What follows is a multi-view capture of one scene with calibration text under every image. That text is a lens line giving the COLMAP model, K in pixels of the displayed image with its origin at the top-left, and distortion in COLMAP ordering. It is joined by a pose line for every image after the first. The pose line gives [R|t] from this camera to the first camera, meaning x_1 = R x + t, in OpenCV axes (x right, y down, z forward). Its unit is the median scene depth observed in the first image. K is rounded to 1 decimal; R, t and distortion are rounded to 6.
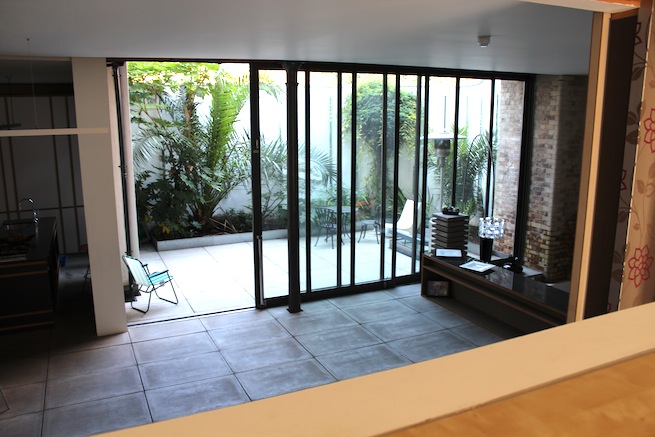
lens RADIAL K [[548.8, 0, 321.3], [0, 548.8, 221.5], [0, 0, 1]] dist [-0.150172, 0.121685]
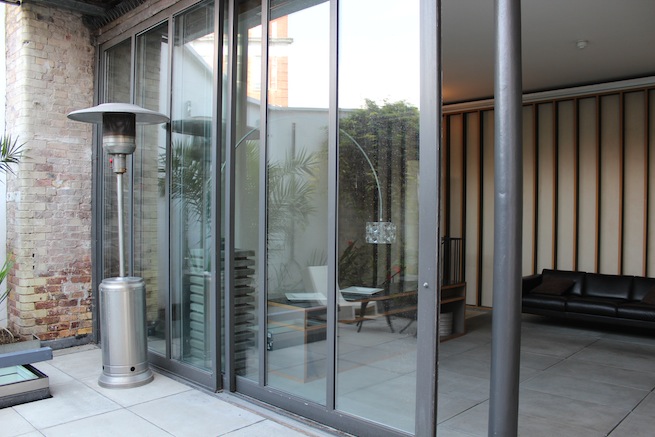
lens RADIAL K [[548.8, 0, 333.2], [0, 548.8, 219.9], [0, 0, 1]] dist [-0.150172, 0.121685]
pose [[-0.367885, -0.012809, 0.929783, -0.324012], [0.175947, 0.980883, 0.083130, -0.068801], [-0.913073, 0.194175, -0.358598, 1.036417]]
